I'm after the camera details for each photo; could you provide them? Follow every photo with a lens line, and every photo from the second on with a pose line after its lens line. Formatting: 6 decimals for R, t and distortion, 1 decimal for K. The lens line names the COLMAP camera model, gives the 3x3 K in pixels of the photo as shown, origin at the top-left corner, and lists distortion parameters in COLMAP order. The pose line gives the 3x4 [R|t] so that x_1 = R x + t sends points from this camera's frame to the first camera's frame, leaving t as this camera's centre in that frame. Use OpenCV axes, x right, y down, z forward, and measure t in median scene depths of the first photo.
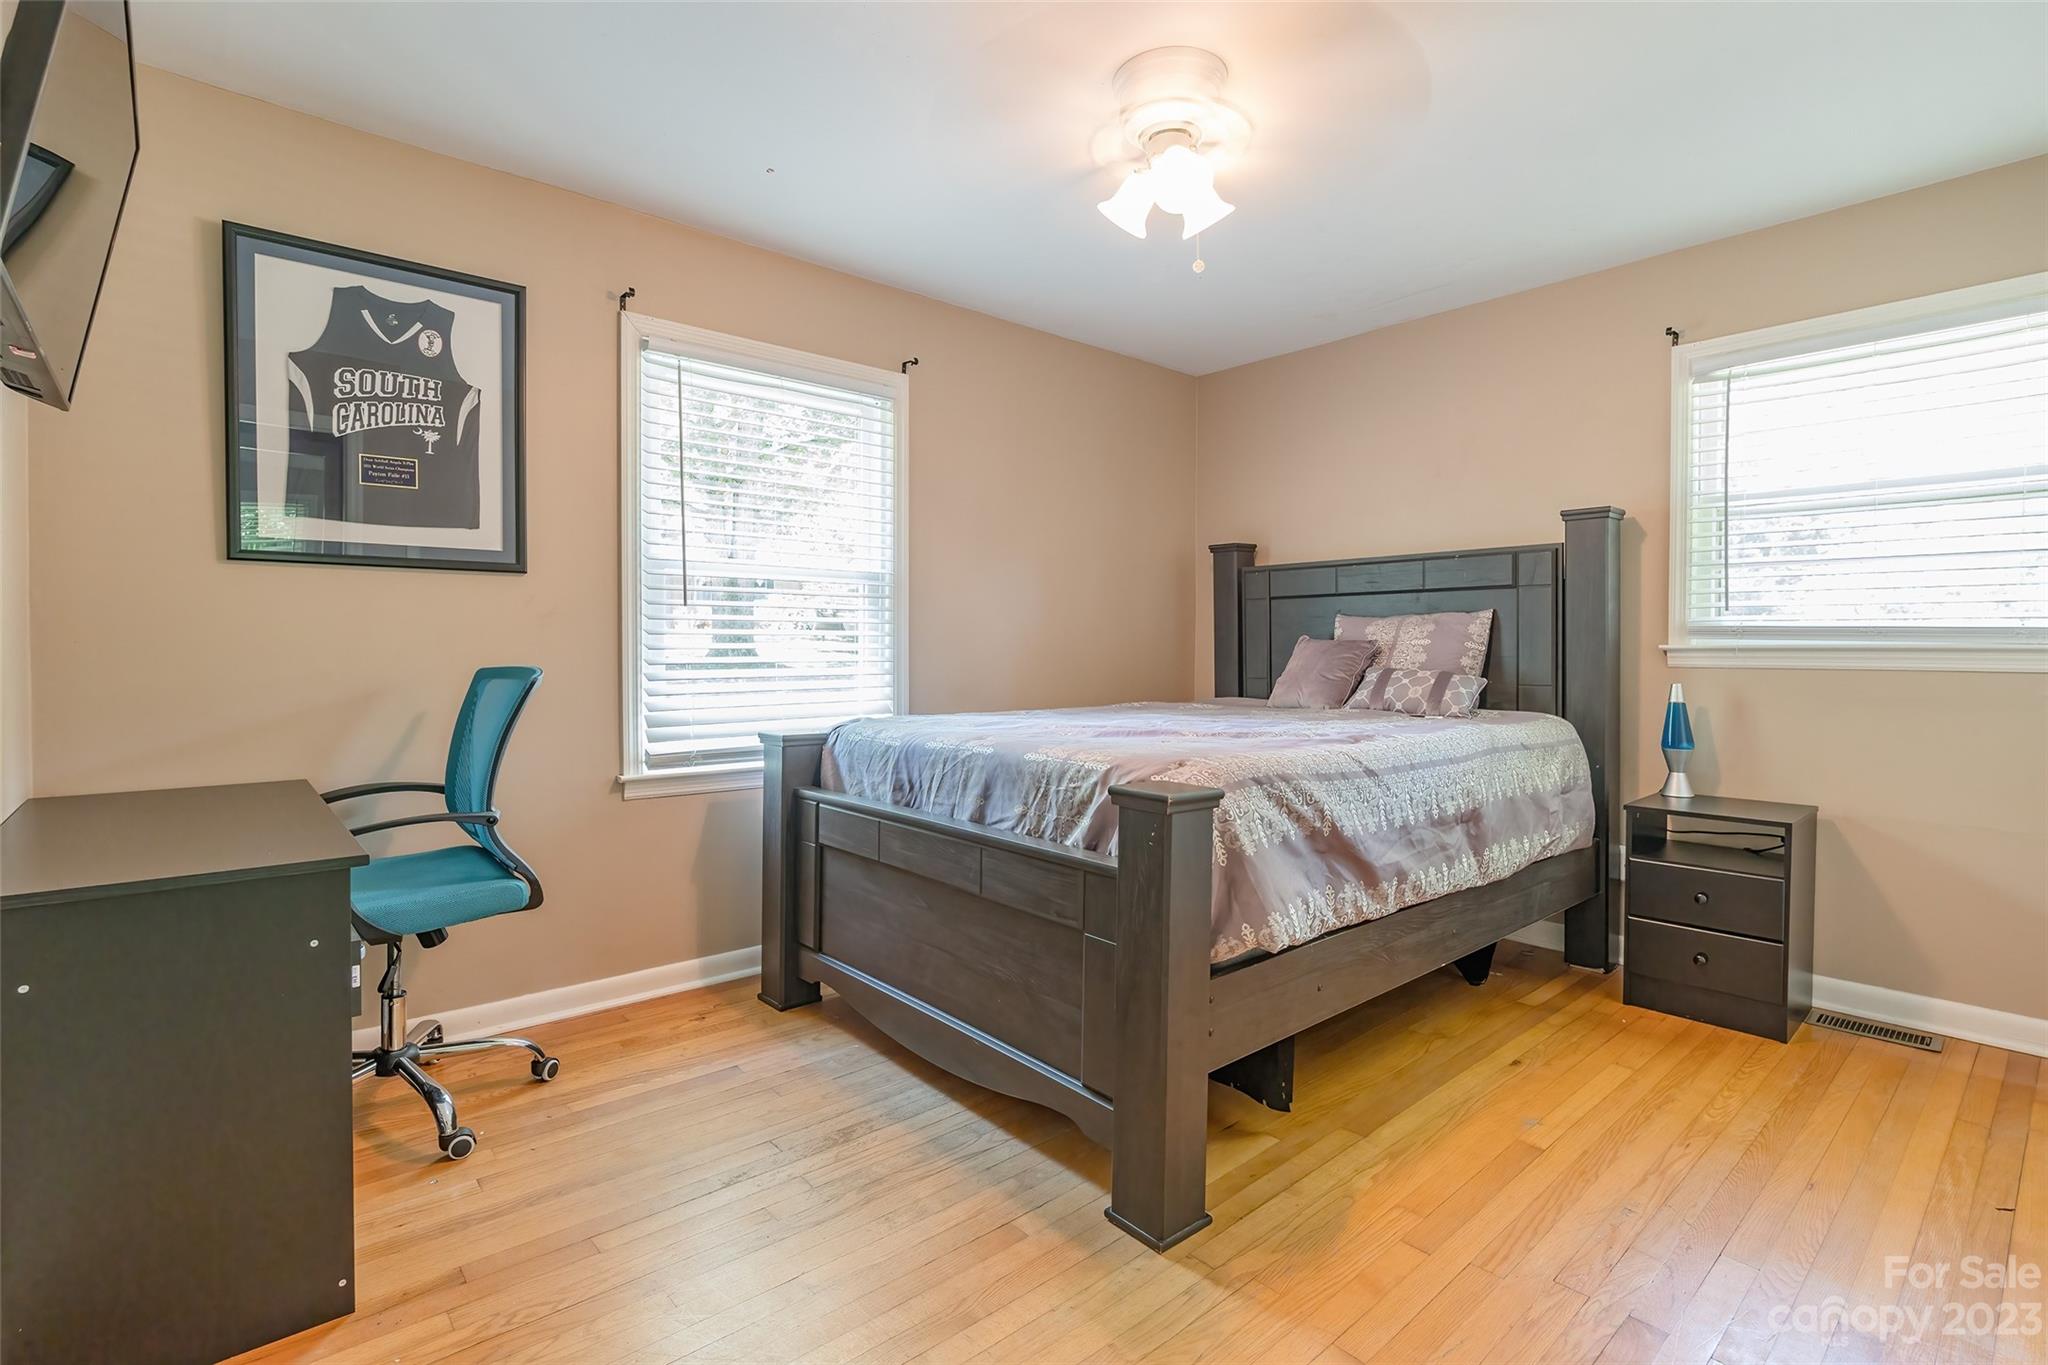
lens RADIAL K [[960.7, 0, 1038.7], [0, 960.7, 675.3], [0, 0, 1]] dist [-0.005493, 0.000543]
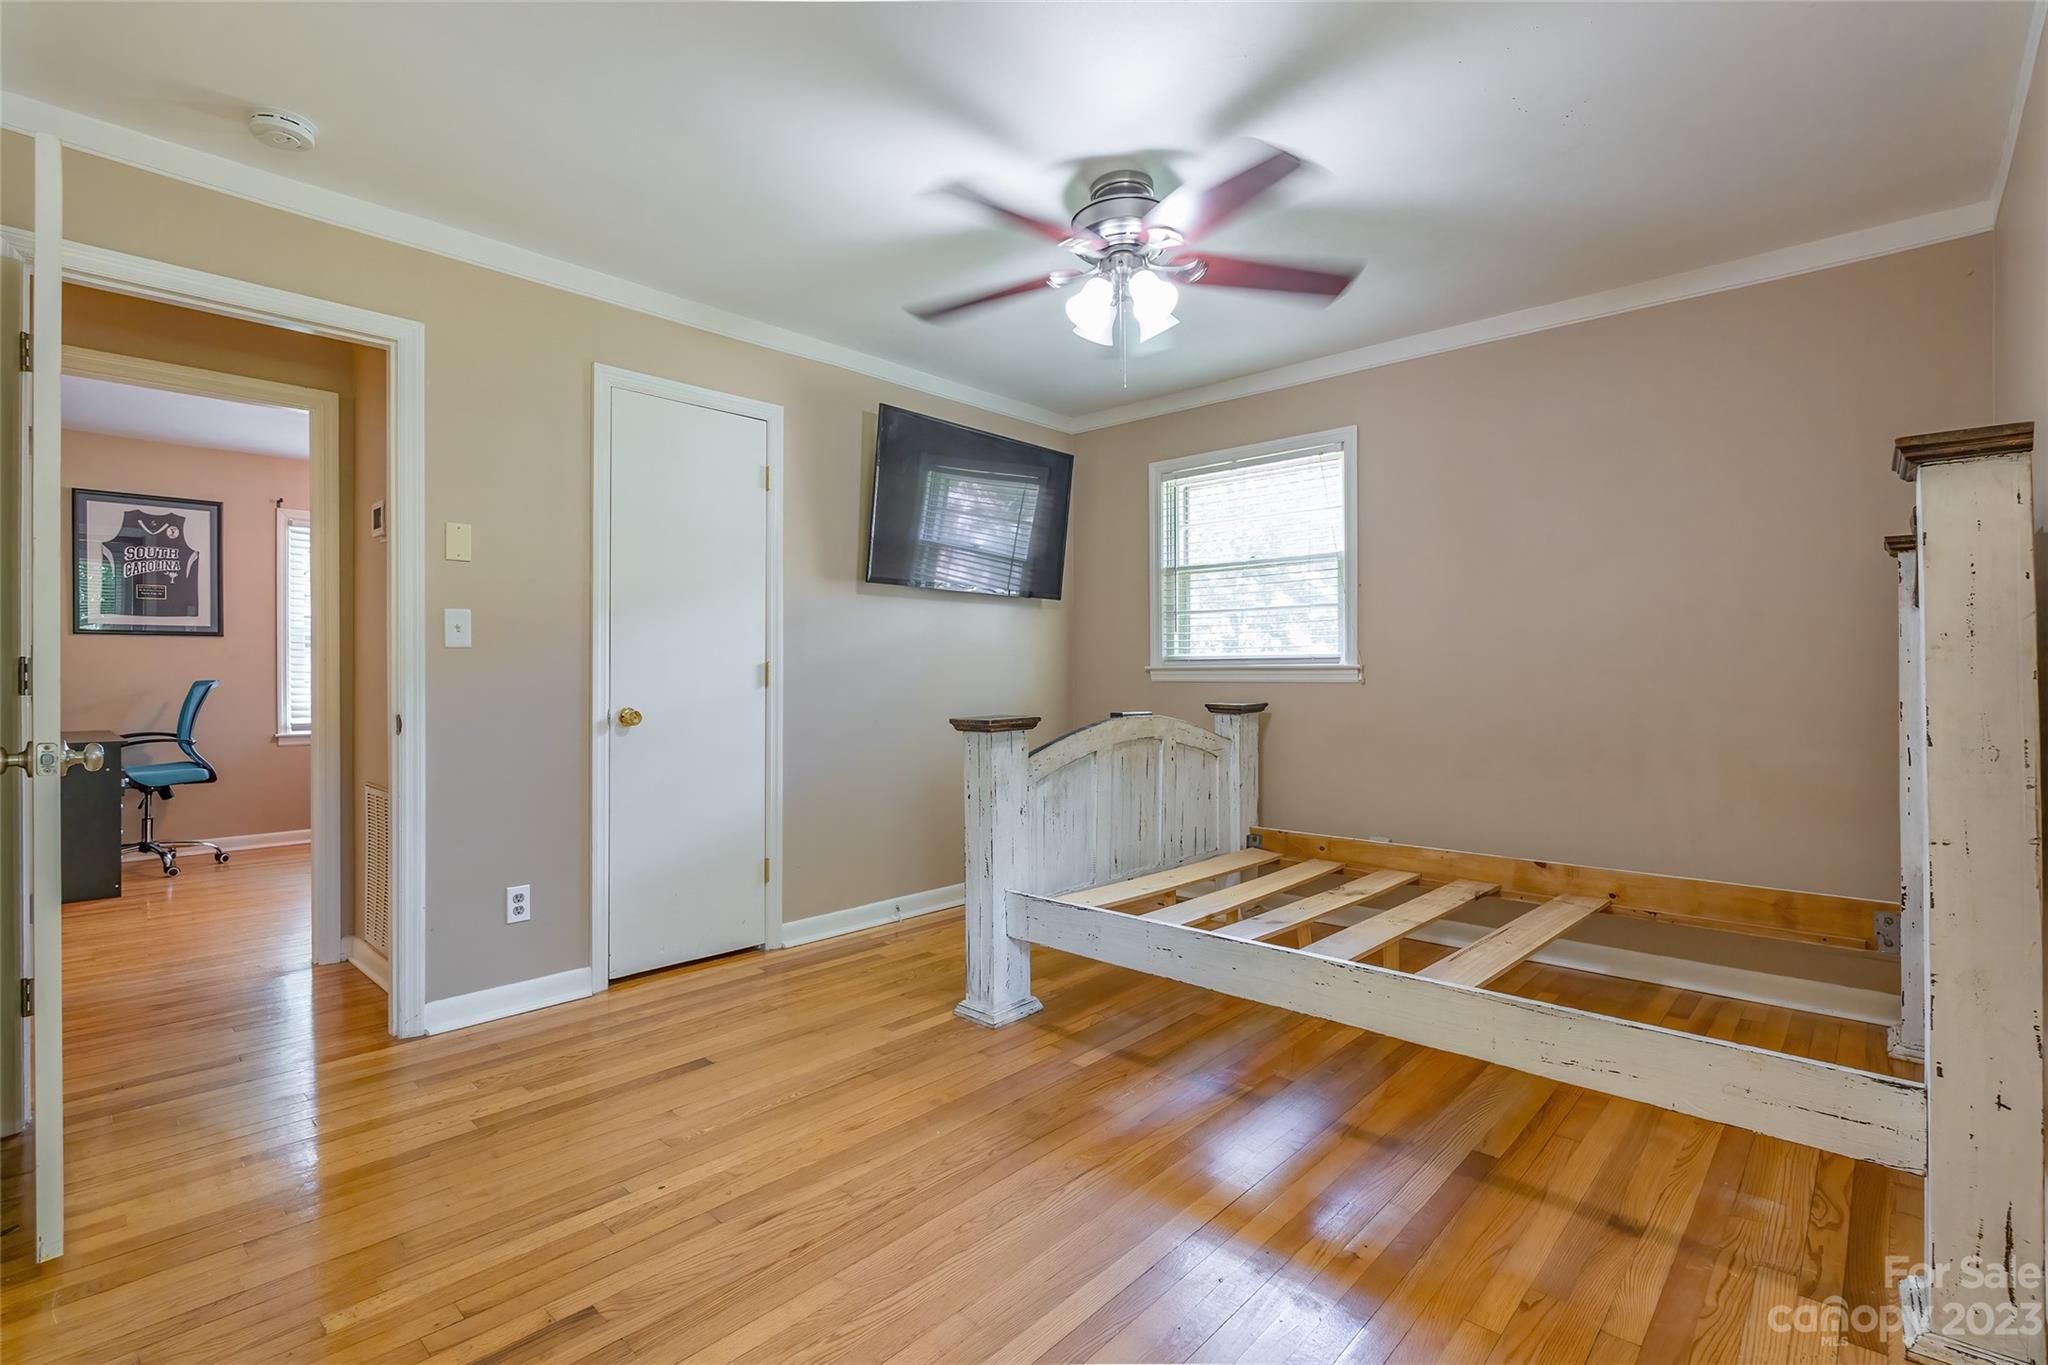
lens RADIAL K [[960.7, 0, 1003.1], [0, 960.7, 683.9], [0, 0, 1]] dist [-0.005493, 0.000543]
pose [[0.996692, -0.010226, 0.080623, 1.075097], [0.011781, 0.999753, -0.018834, 0.061626], [-0.080410, 0.019722, 0.996567, -1.322339]]
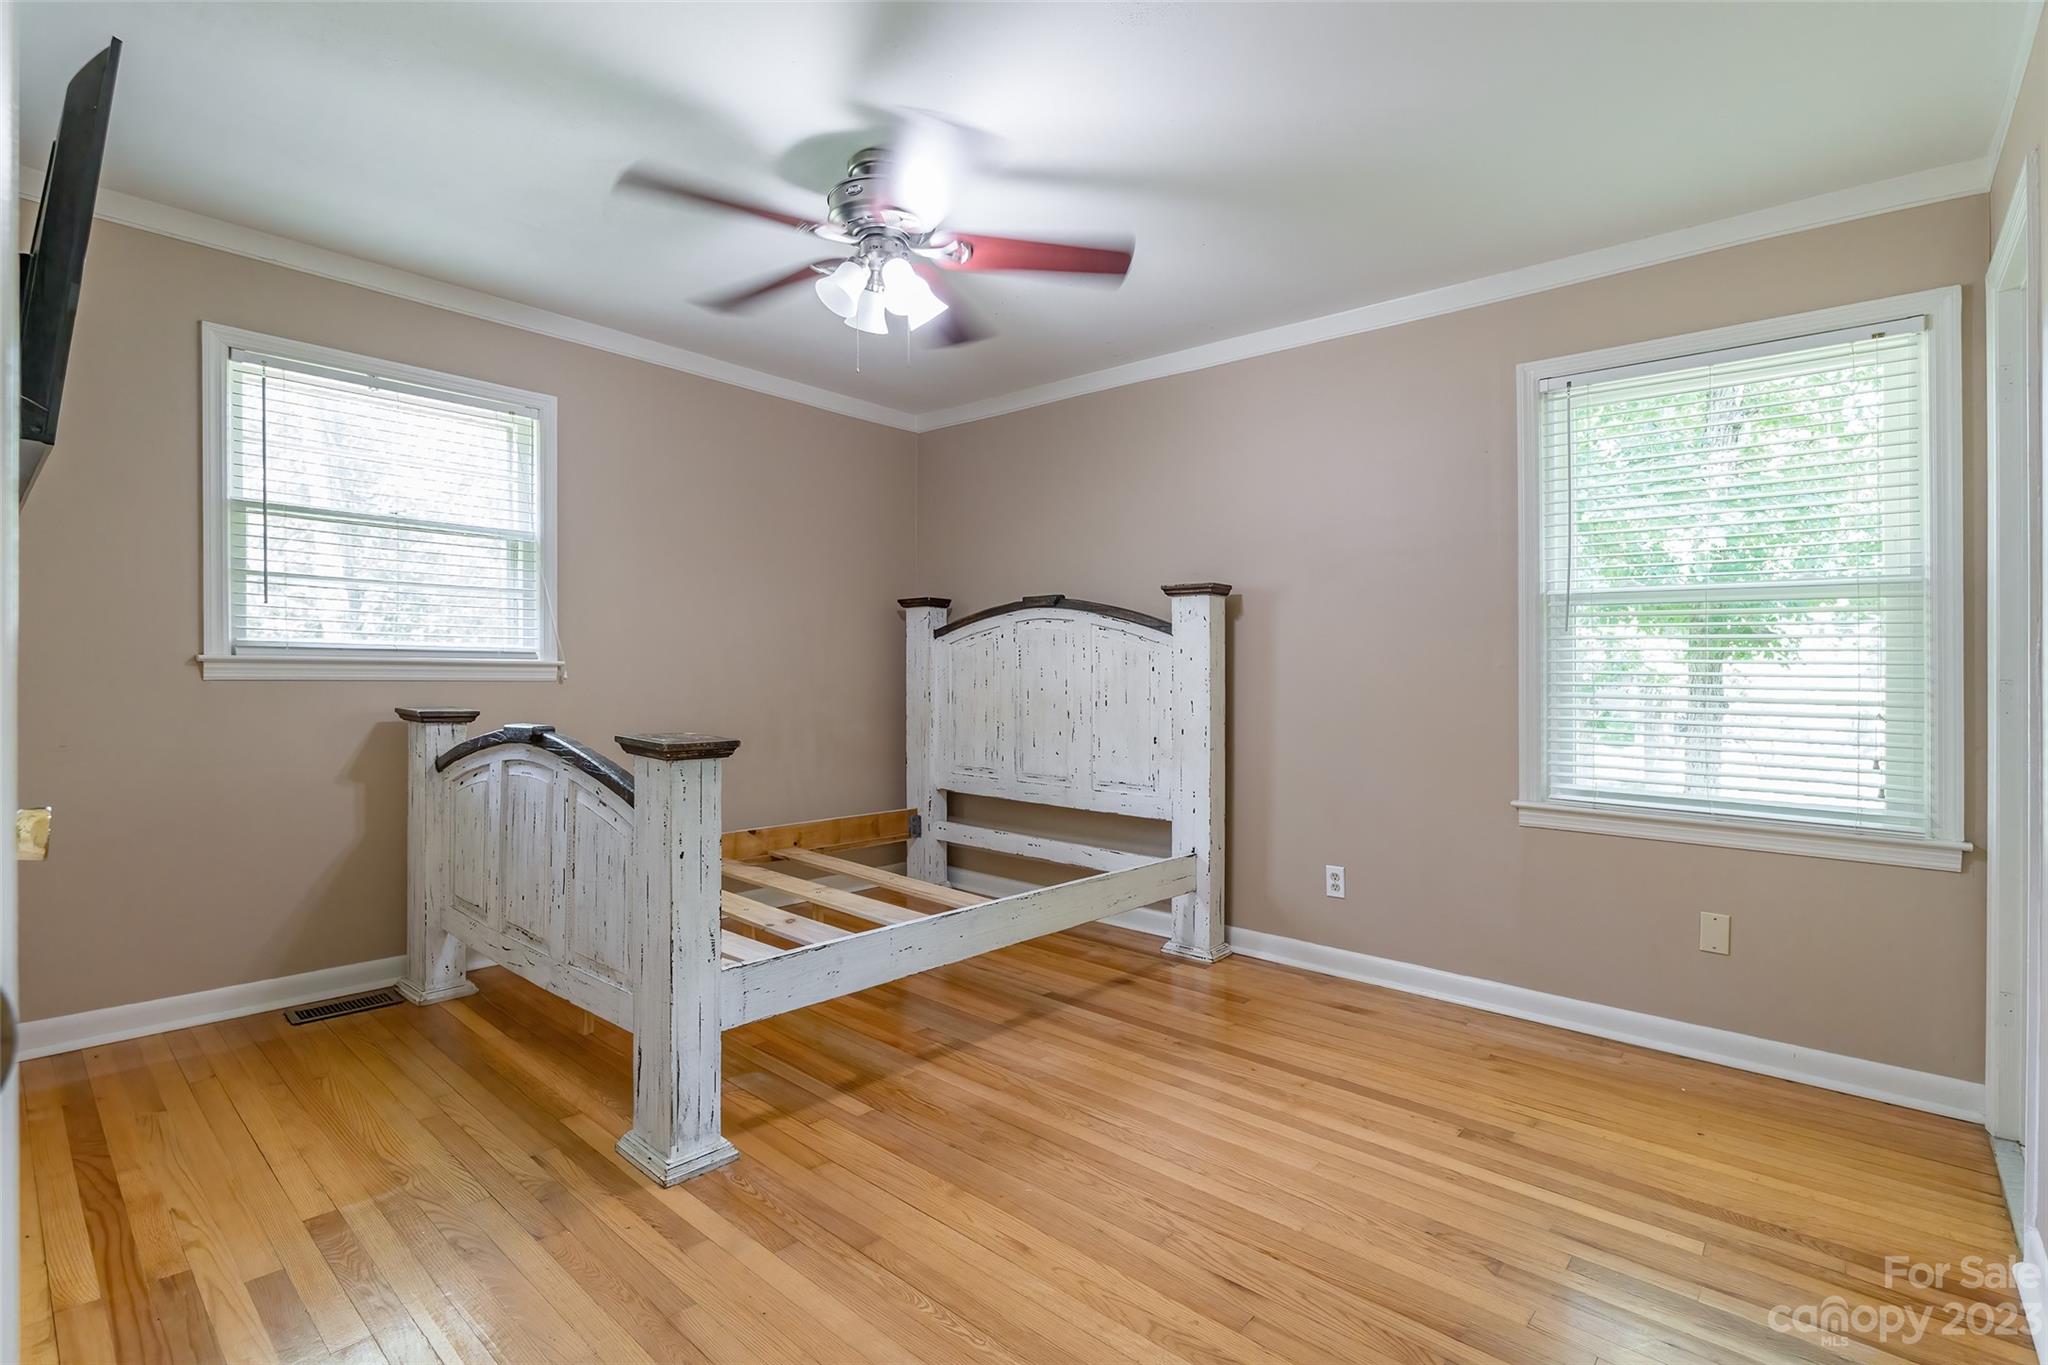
lens RADIAL K [[960.7, 0, 1016.9], [0, 960.7, 670.0], [0, 0, 1]] dist [-0.005493, 0.000543]
pose [[-0.115602, -0.008270, 0.993261, -0.978918], [0.013461, 0.999860, 0.009891, -0.059152], [-0.993204, 0.014514, -0.115474, 1.276248]]
